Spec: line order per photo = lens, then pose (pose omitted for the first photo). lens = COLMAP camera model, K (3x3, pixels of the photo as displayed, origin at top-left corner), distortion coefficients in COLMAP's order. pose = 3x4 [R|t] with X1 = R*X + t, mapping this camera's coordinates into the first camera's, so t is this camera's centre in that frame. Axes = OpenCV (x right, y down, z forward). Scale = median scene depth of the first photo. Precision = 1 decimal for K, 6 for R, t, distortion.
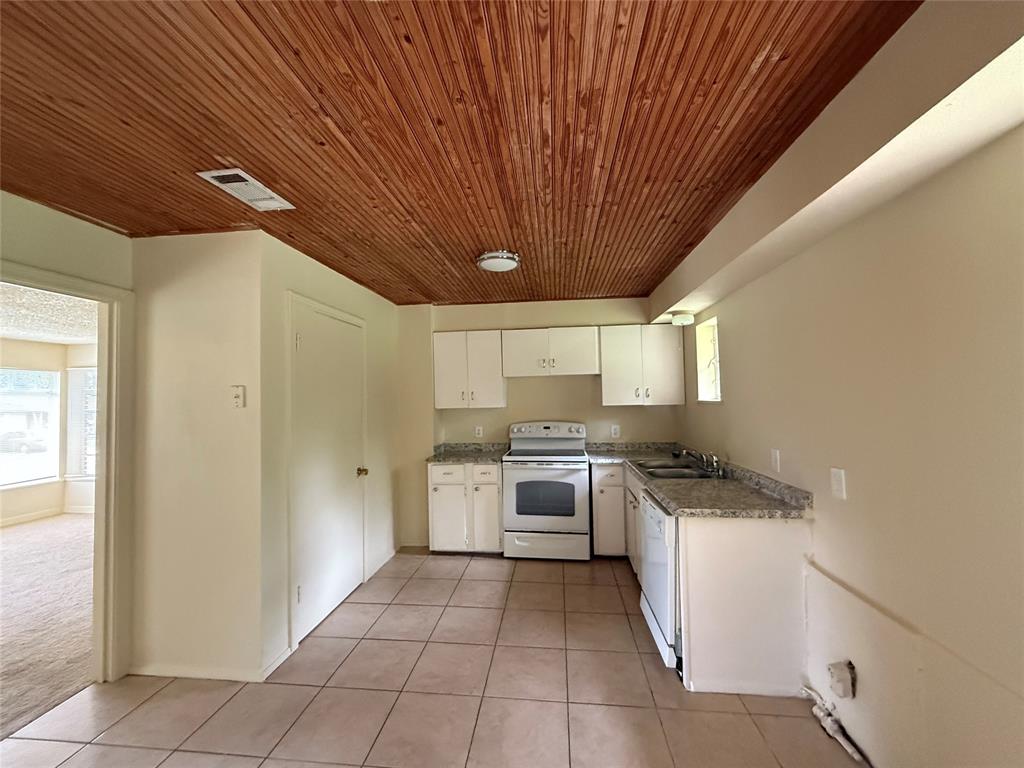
lens RADIAL K [[408.2, 0, 512.0], [0, 408.2, 384.0], [0, 0, 1]] dist [0.000025, -0.000018]
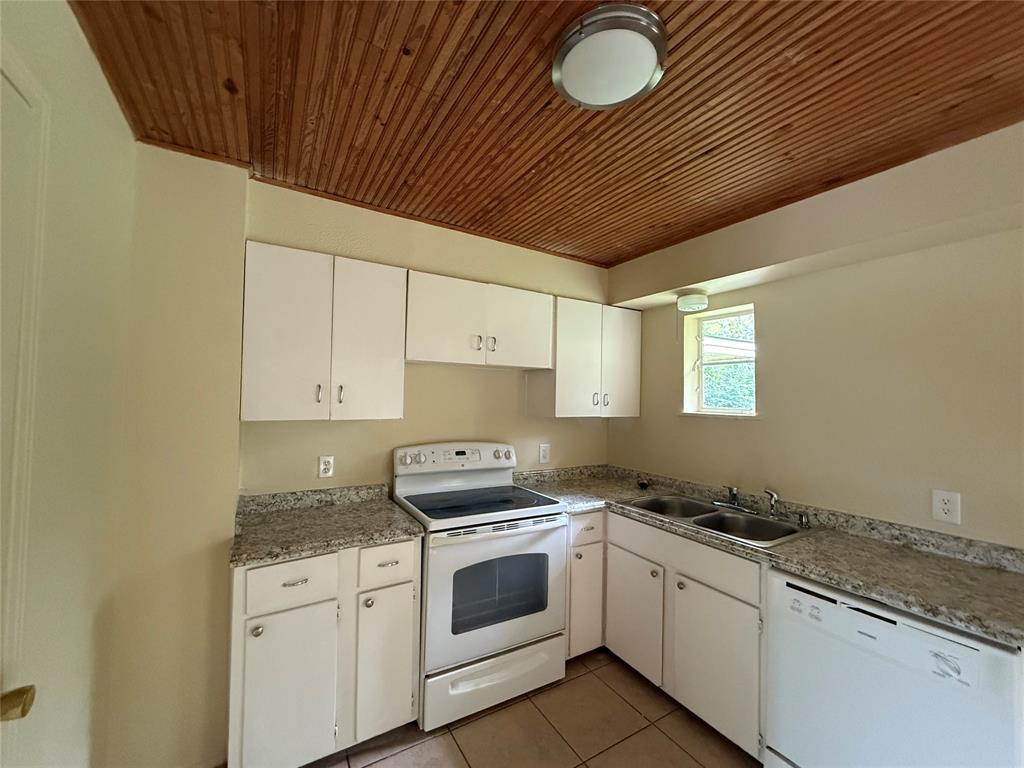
lens RADIAL K [[408.2, 0, 512.0], [0, 408.2, 384.0], [0, 0, 1]] dist [0.000025, -0.000018]
pose [[0.793603, 0.053847, 0.606049, -0.244843], [-0.053446, 0.998395, -0.018722, 0.016707], [-0.606084, -0.017533, 0.795207, 0.549373]]
